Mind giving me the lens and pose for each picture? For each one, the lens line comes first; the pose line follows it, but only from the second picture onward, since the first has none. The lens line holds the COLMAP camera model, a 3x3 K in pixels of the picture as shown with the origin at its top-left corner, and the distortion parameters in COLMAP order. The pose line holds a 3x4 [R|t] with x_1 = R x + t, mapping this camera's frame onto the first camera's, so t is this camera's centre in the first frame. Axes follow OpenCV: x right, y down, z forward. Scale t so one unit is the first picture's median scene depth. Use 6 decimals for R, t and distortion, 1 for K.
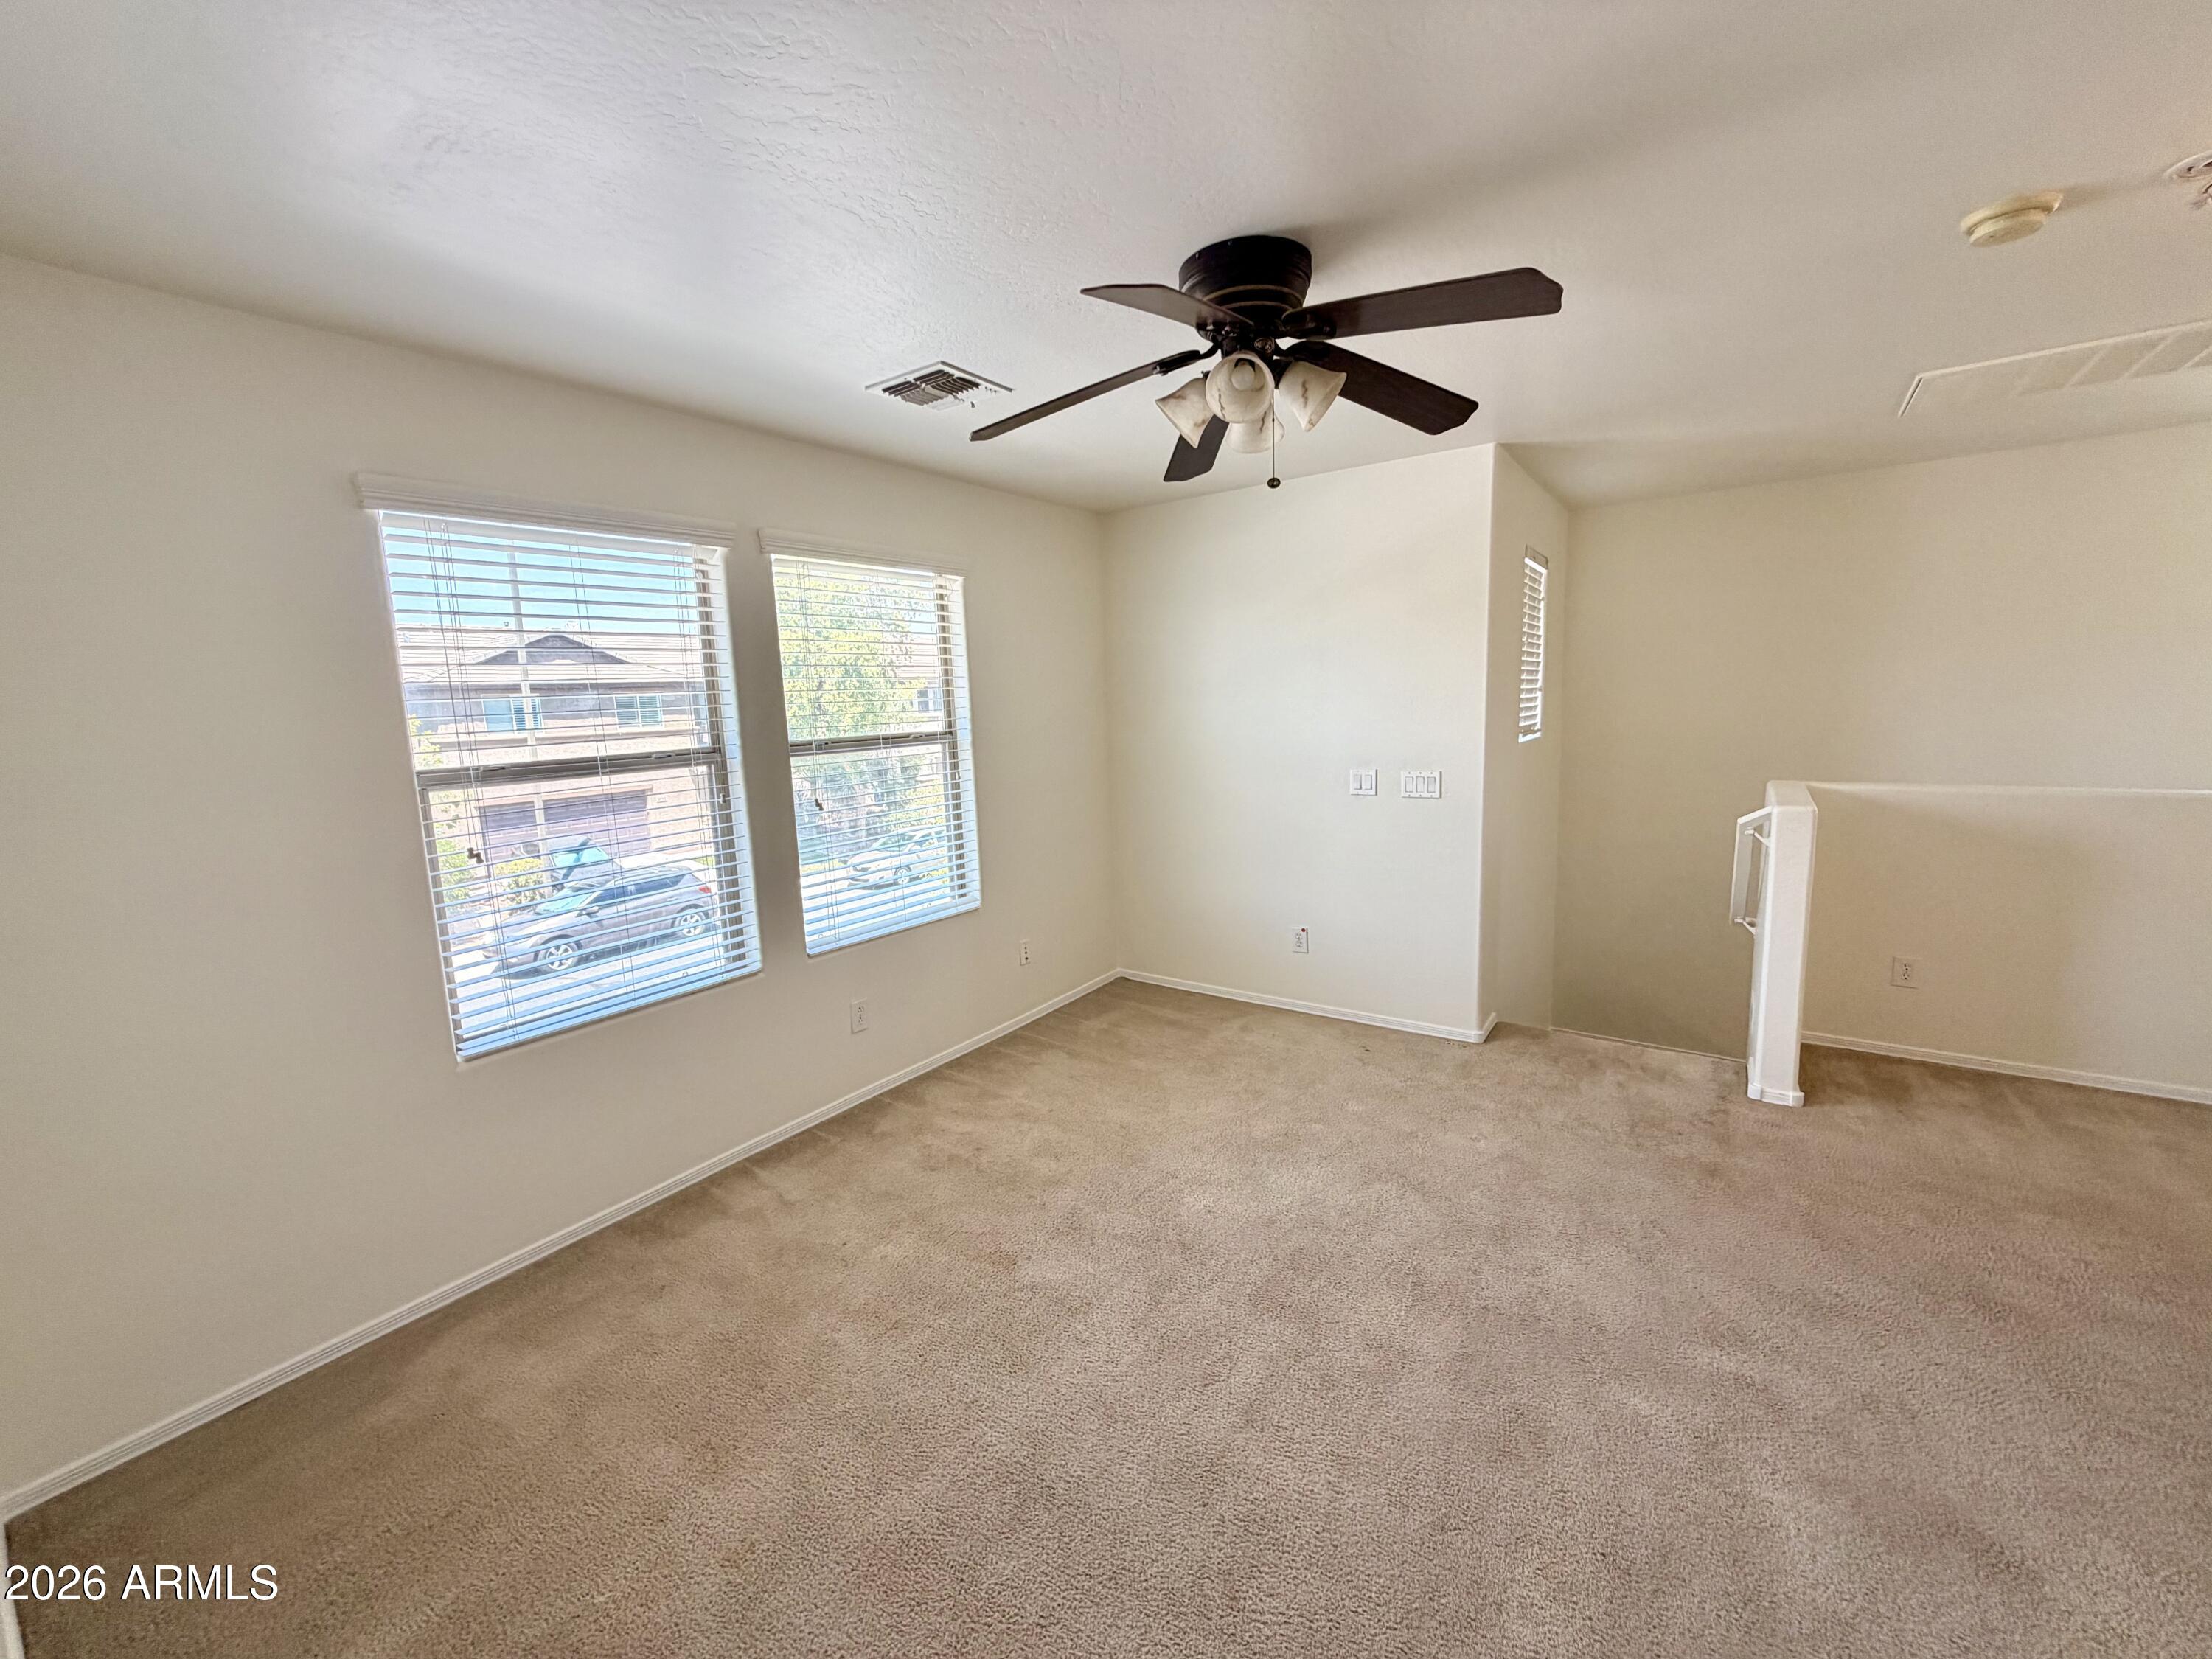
lens RADIAL K [[891.5, 0, 1097.6], [0, 891.5, 825.8], [0, 0, 1]] dist [-0.000074, -0.000074]
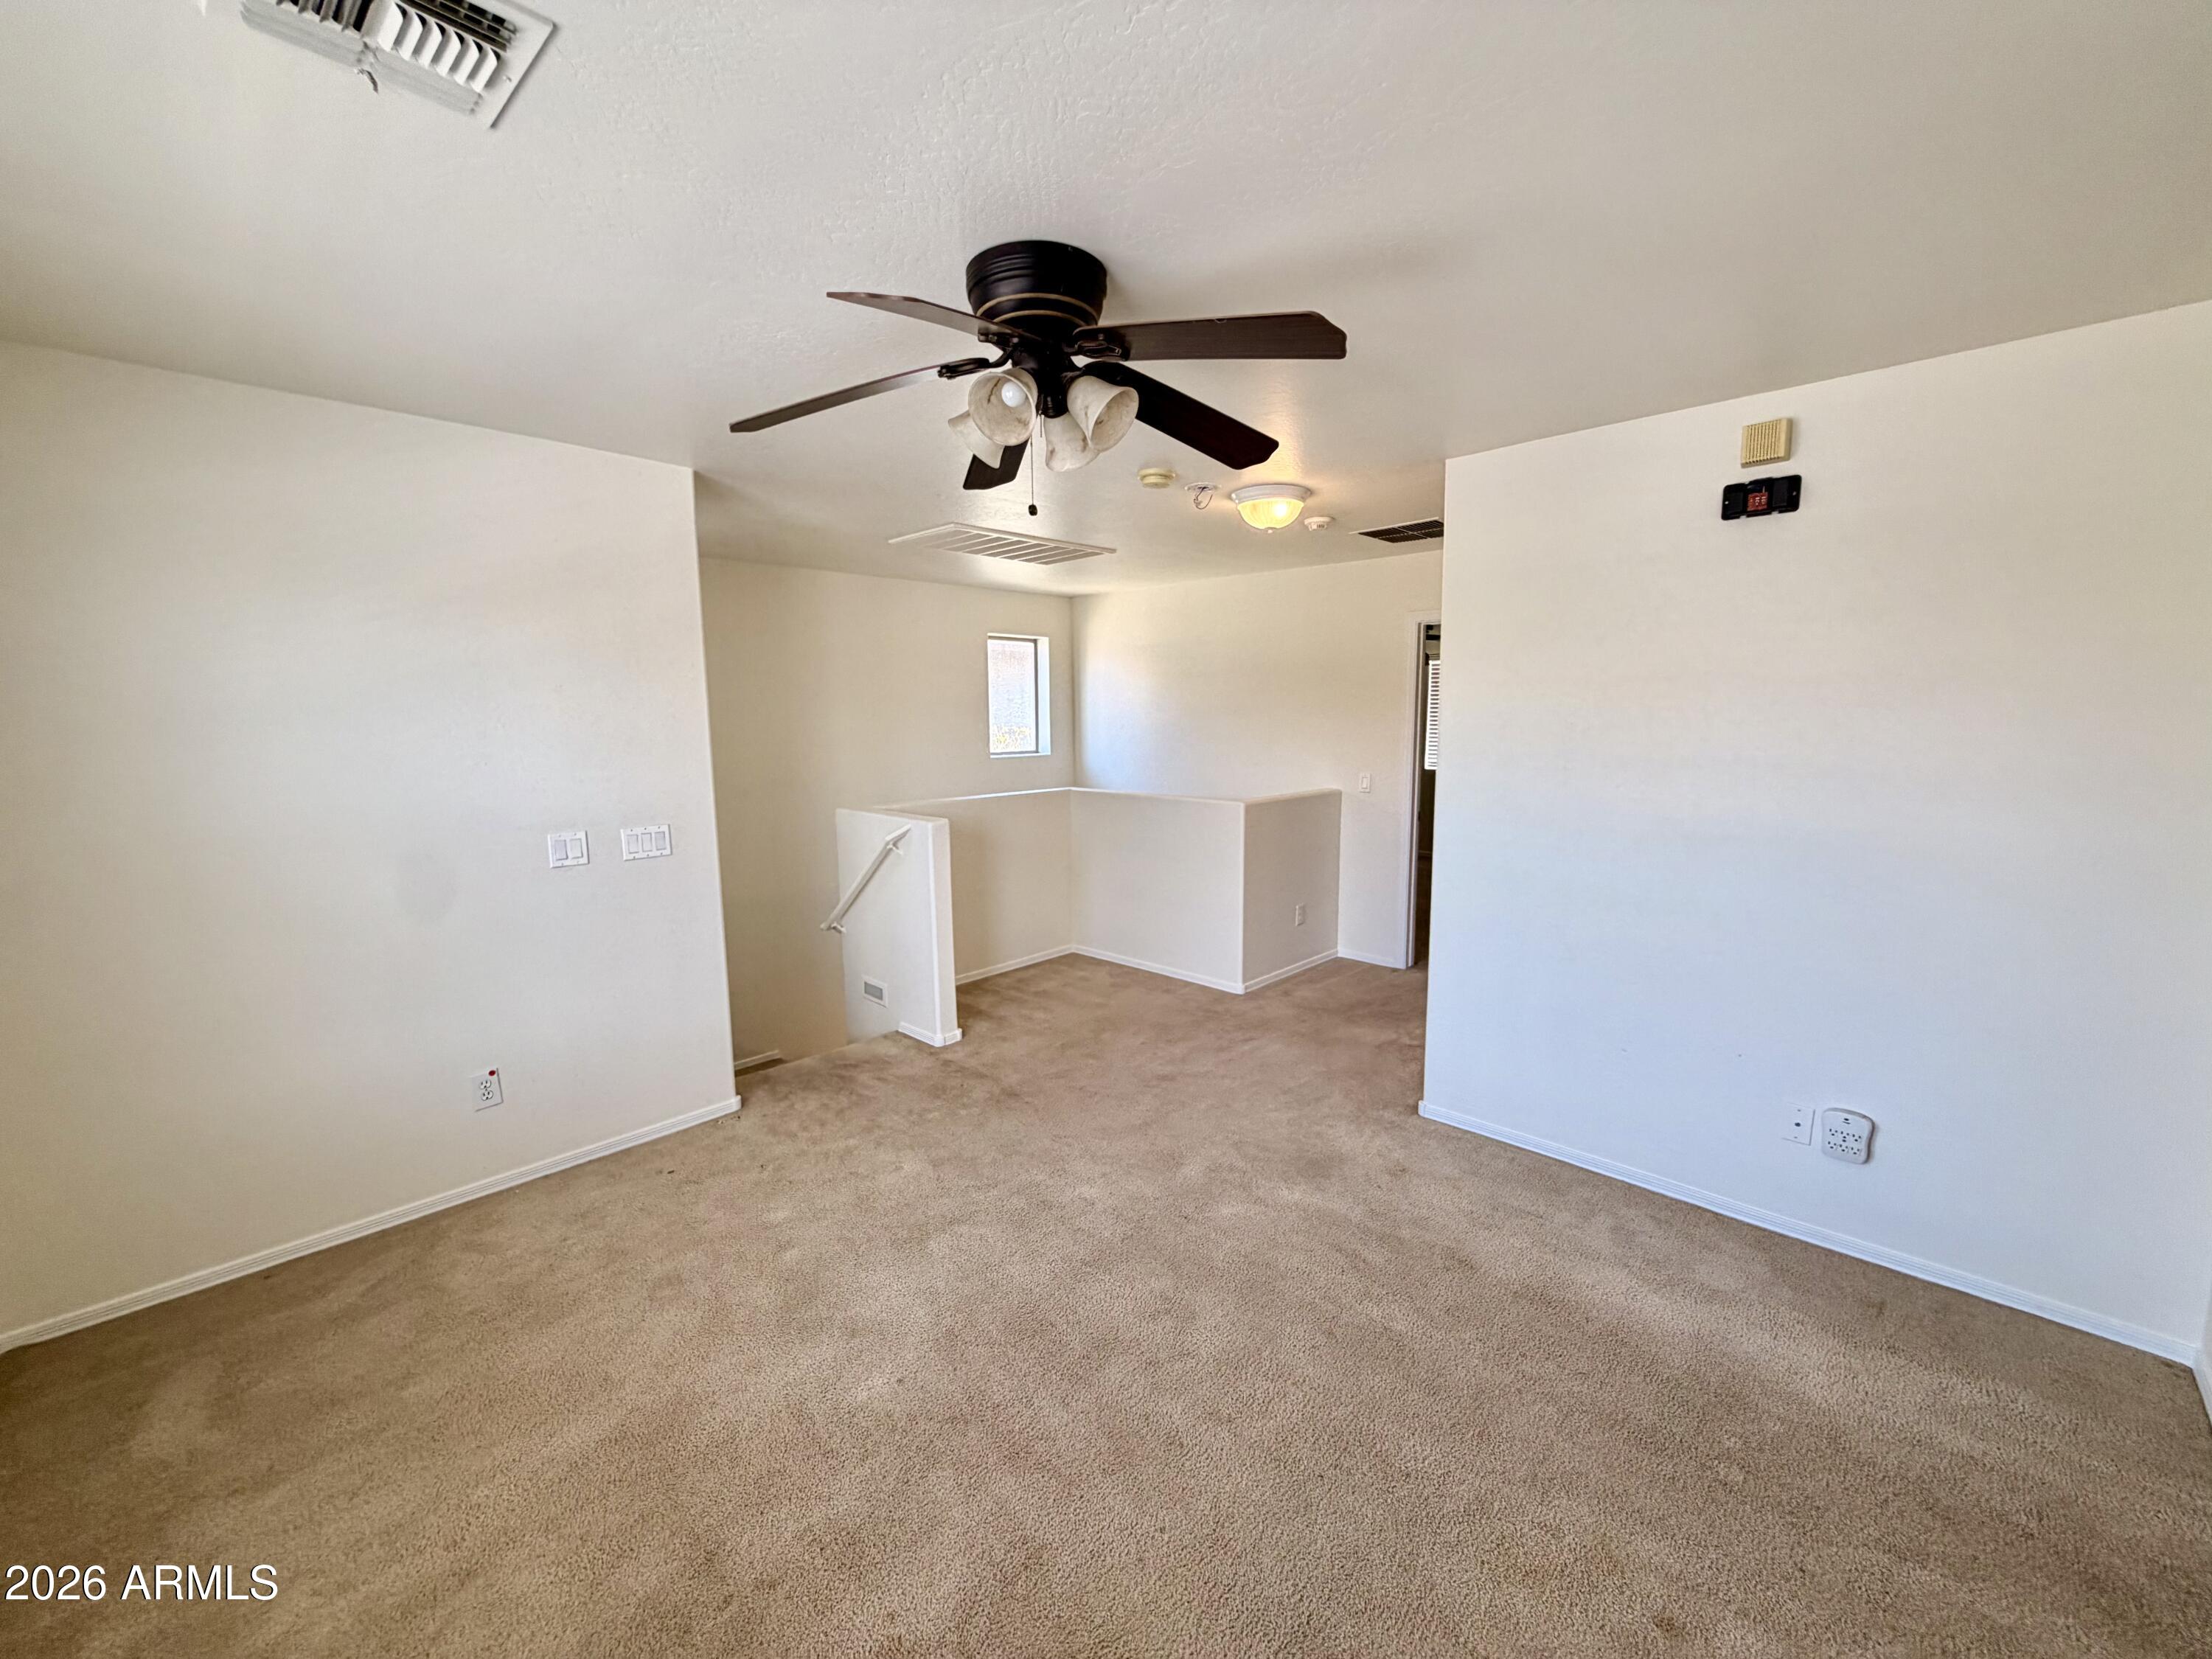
lens RADIAL K [[891.5, 0, 1097.6], [0, 891.5, 825.8], [0, 0, 1]] dist [-0.000074, -0.000074]
pose [[0.134922, -0.088549, 0.986892, -0.497704], [0.145570, 0.986963, 0.068654, -0.069421], [-0.980105, 0.134399, 0.146053, 0.548922]]
